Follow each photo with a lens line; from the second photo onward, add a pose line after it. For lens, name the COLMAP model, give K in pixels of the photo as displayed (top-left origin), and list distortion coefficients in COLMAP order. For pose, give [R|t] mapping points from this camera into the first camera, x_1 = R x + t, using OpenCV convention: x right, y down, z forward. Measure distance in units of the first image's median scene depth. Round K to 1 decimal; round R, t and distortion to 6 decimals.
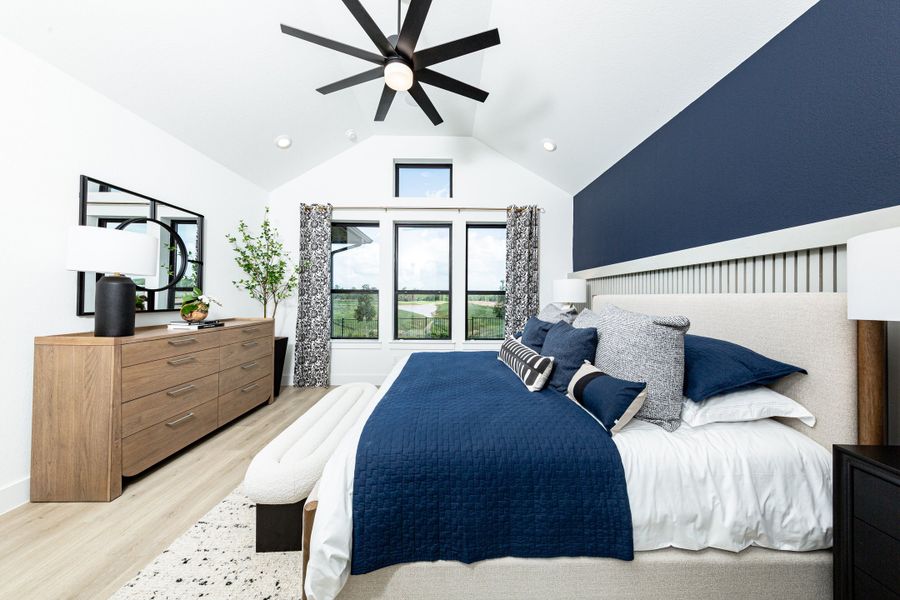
lens RADIAL K [[284.0, 0, 450.2], [0, 284.0, 295.6], [0, 0, 1]] dist [-0.000028, -0.000005]
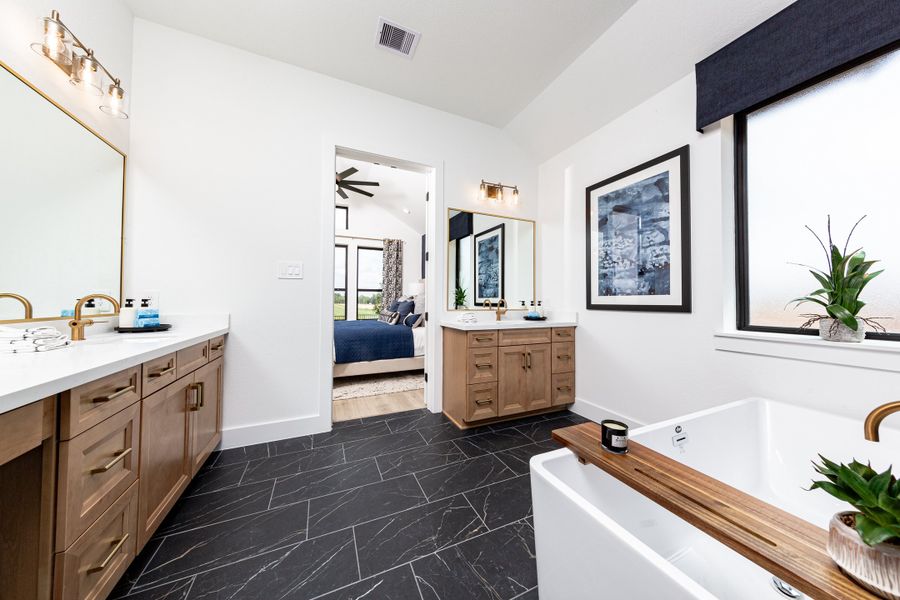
lens RADIAL K [[284.0, 0, 450.2], [0, 284.0, 295.6], [0, 0, 1]] dist [-0.000028, -0.000005]
pose [[0.912635, 0.010666, 0.408635, -0.120088], [-0.006639, 0.999914, -0.011272, 0.036695], [-0.408721, 0.007574, 0.912628, -0.674659]]
